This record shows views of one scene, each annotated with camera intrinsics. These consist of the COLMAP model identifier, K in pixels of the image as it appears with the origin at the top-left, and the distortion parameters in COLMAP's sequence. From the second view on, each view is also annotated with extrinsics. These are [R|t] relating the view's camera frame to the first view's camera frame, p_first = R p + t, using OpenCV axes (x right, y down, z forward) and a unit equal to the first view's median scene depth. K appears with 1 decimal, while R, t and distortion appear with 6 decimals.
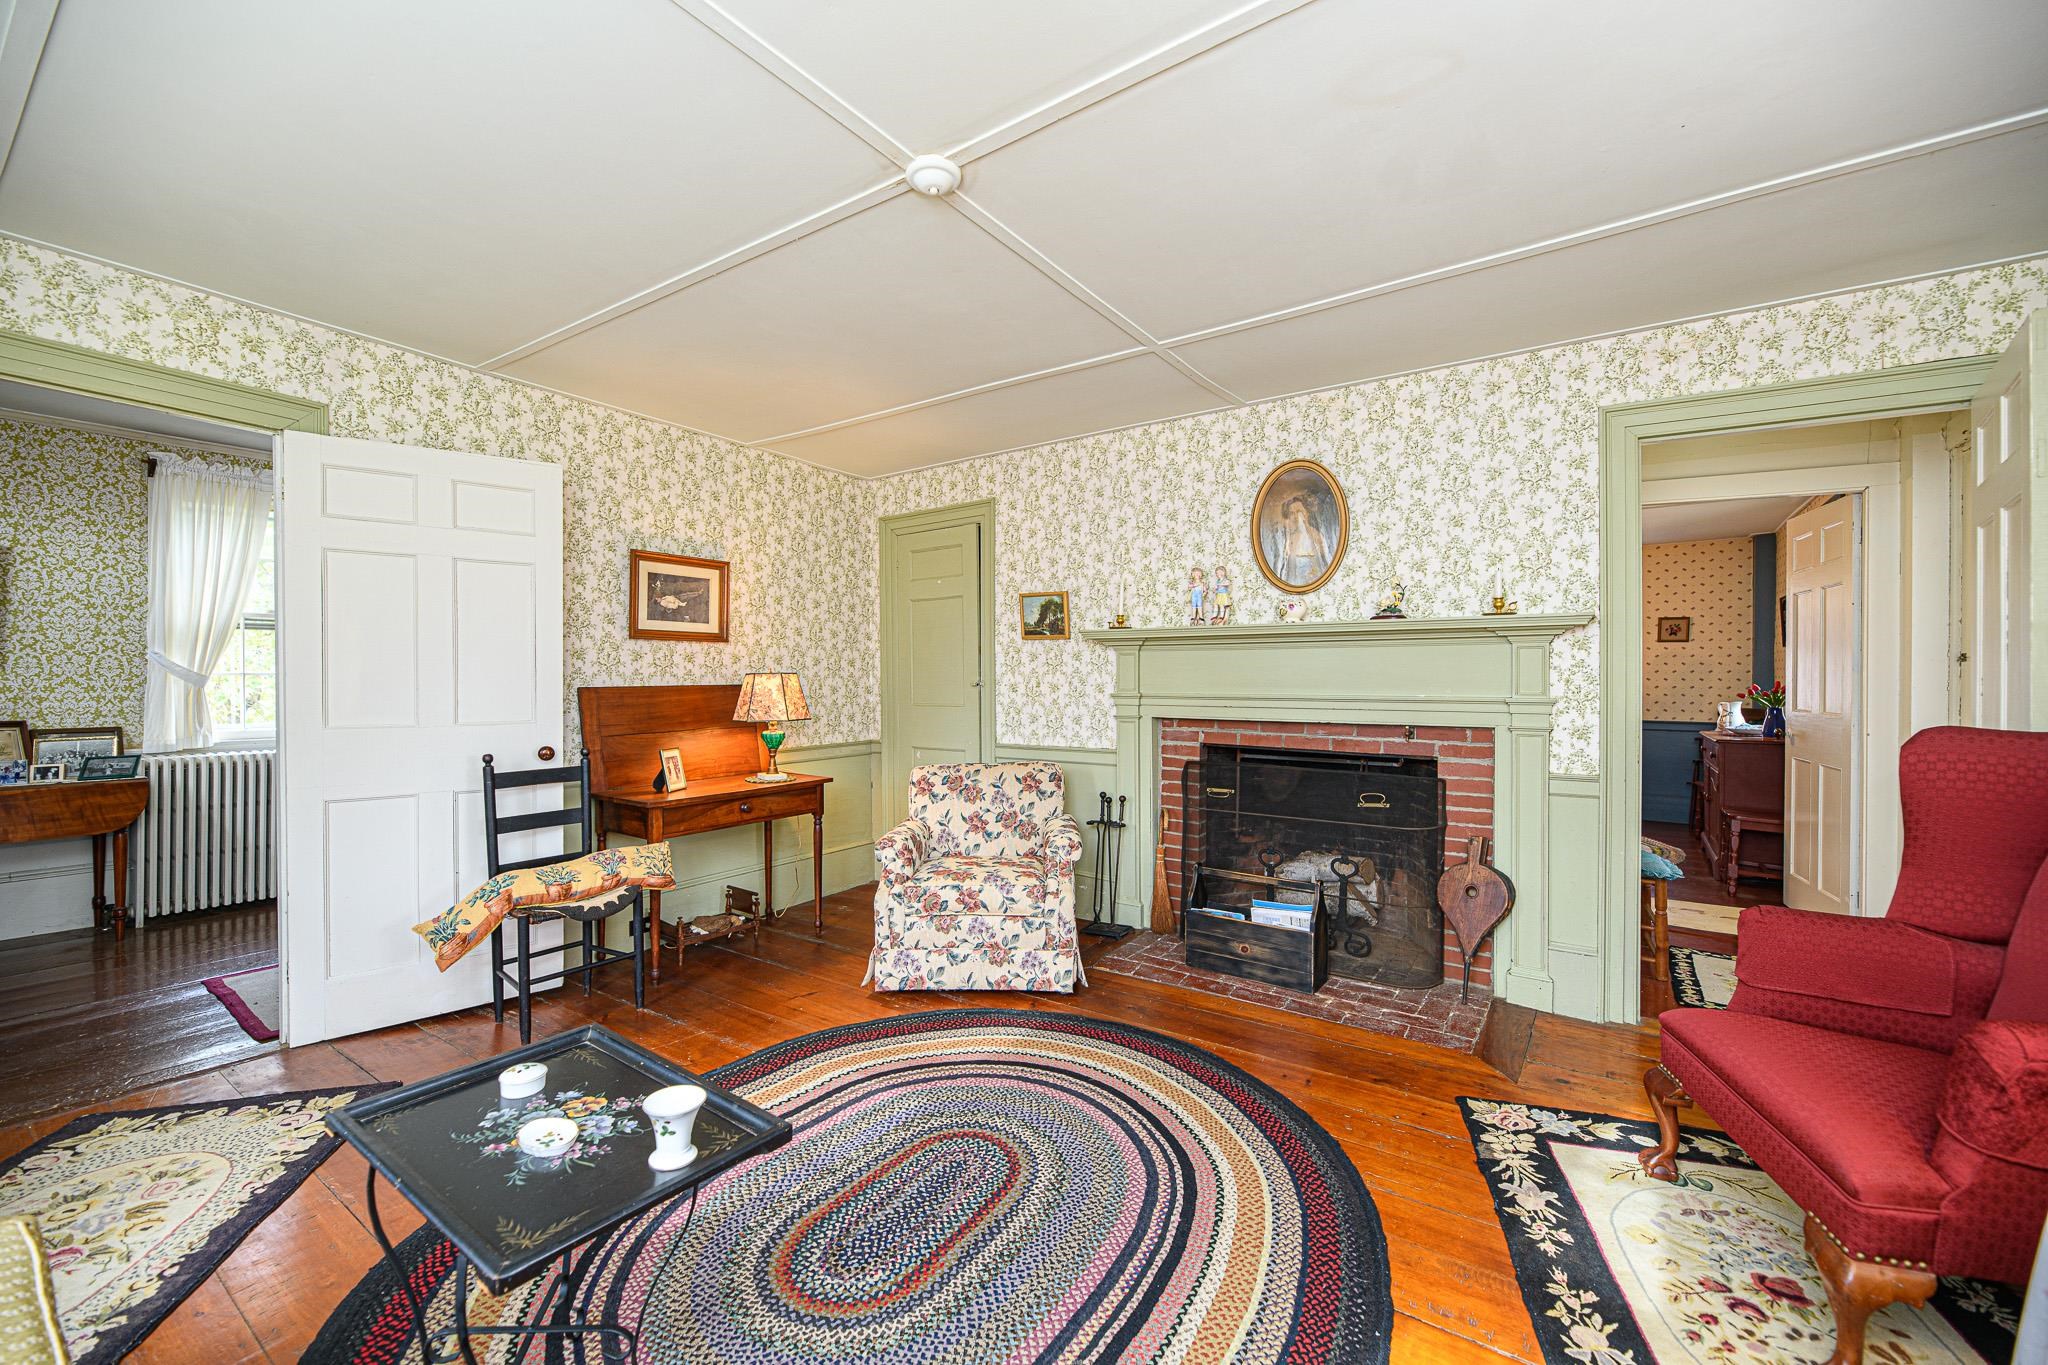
lens RADIAL K [[823.9, 0, 1032.0], [0, 823.9, 683.5], [0, 0, 1]] dist [-0.002625, -0.000423]
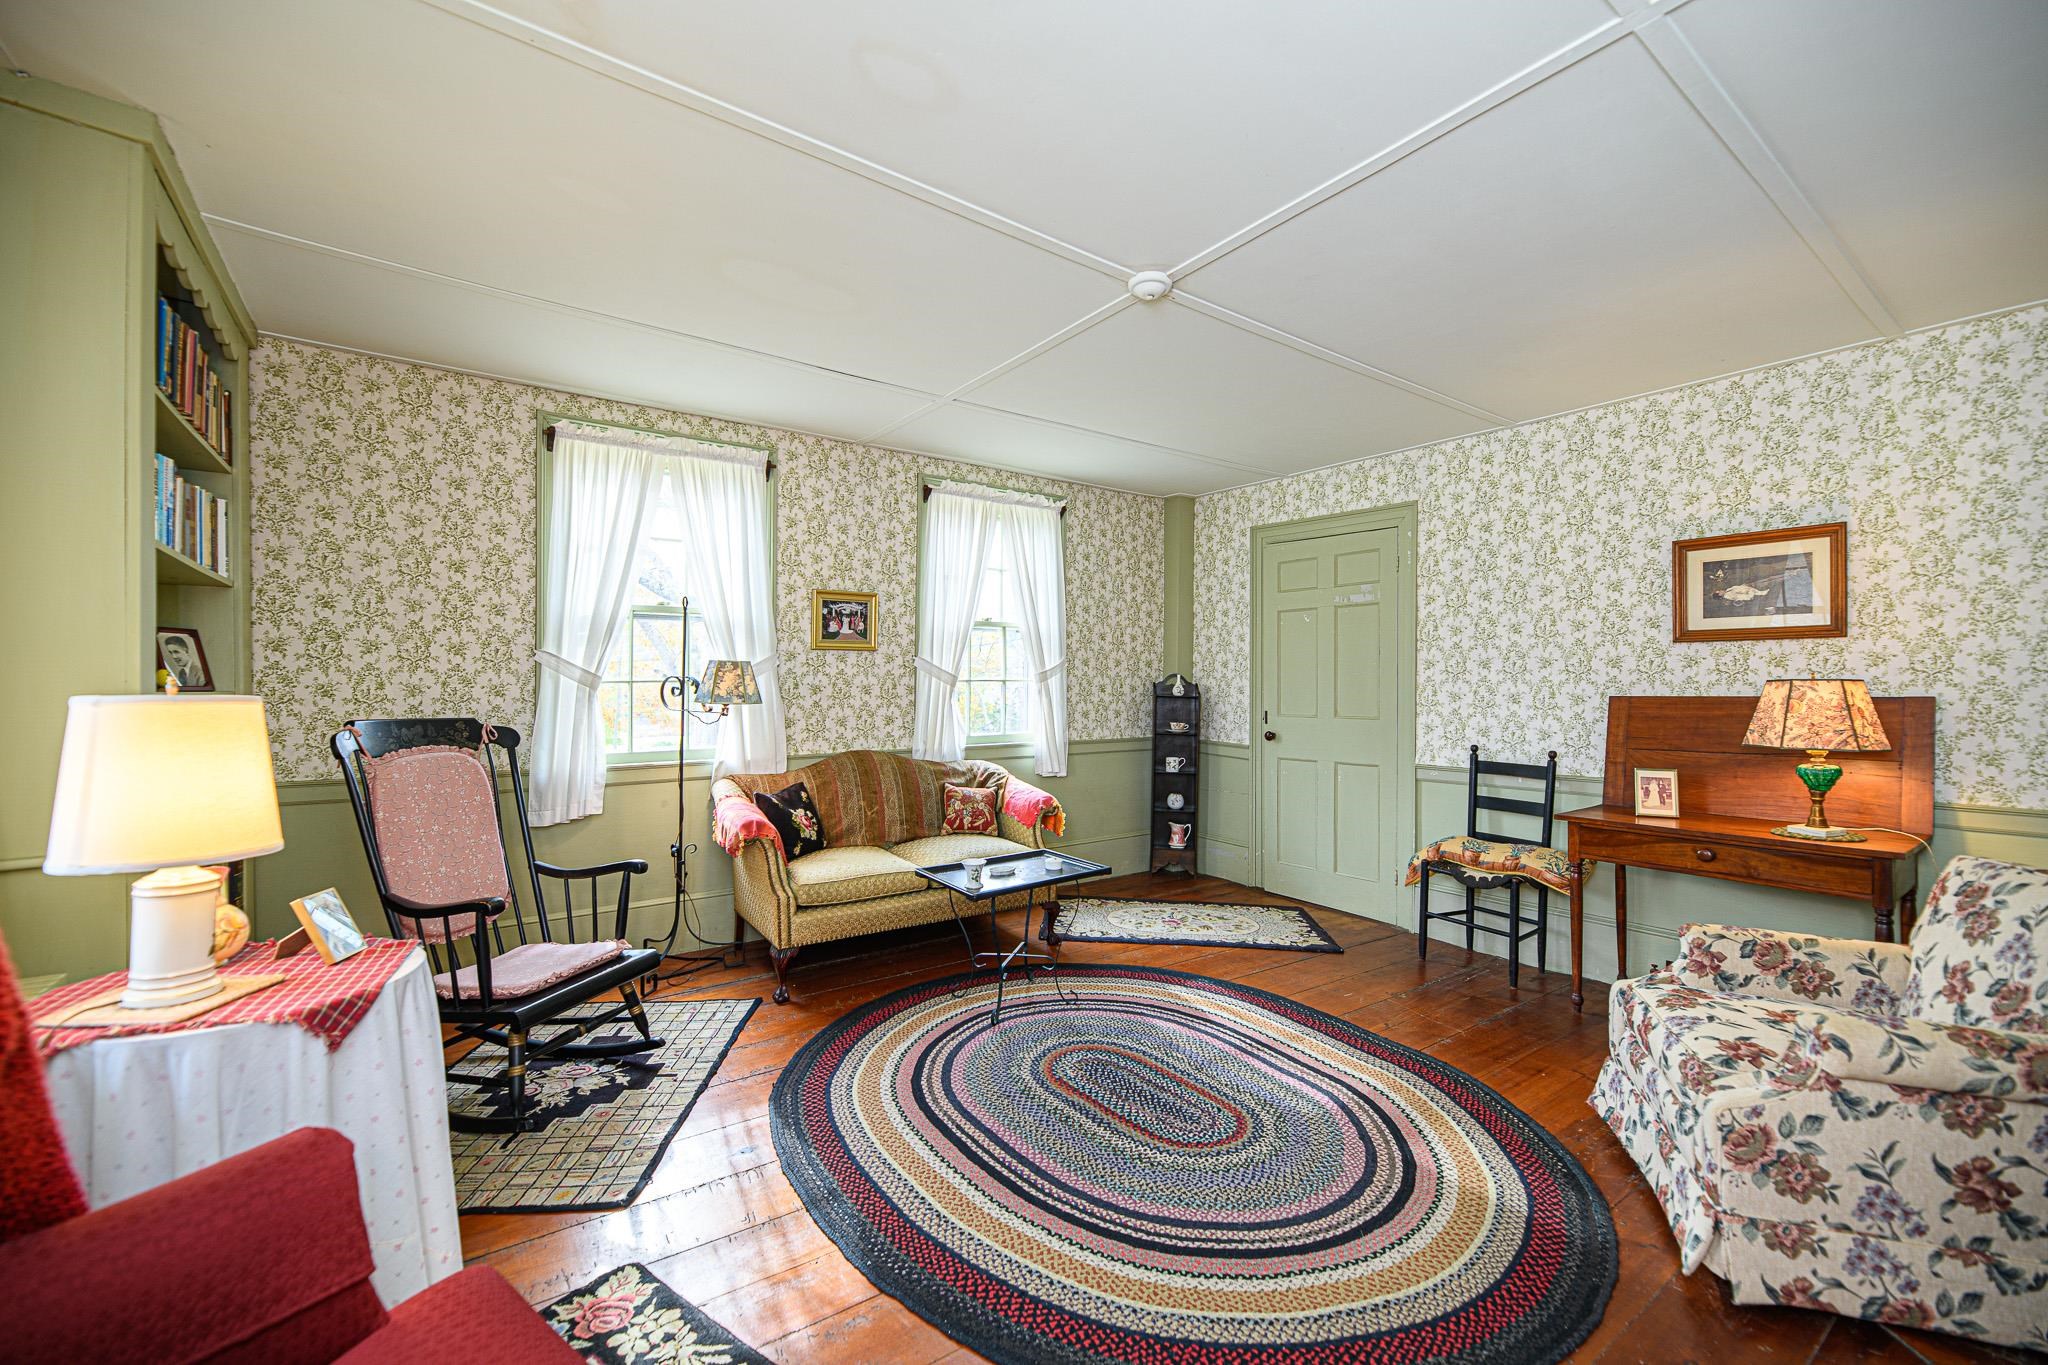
lens RADIAL K [[823.9, 0, 1031.6], [0, 823.9, 679.6], [0, 0, 1]] dist [-0.002625, -0.000423]
pose [[-0.335433, -0.010723, -0.942003, 0.592671], [-0.013102, 0.999892, -0.006717, 0.000510], [0.941973, 0.010089, -0.335537, 0.662931]]
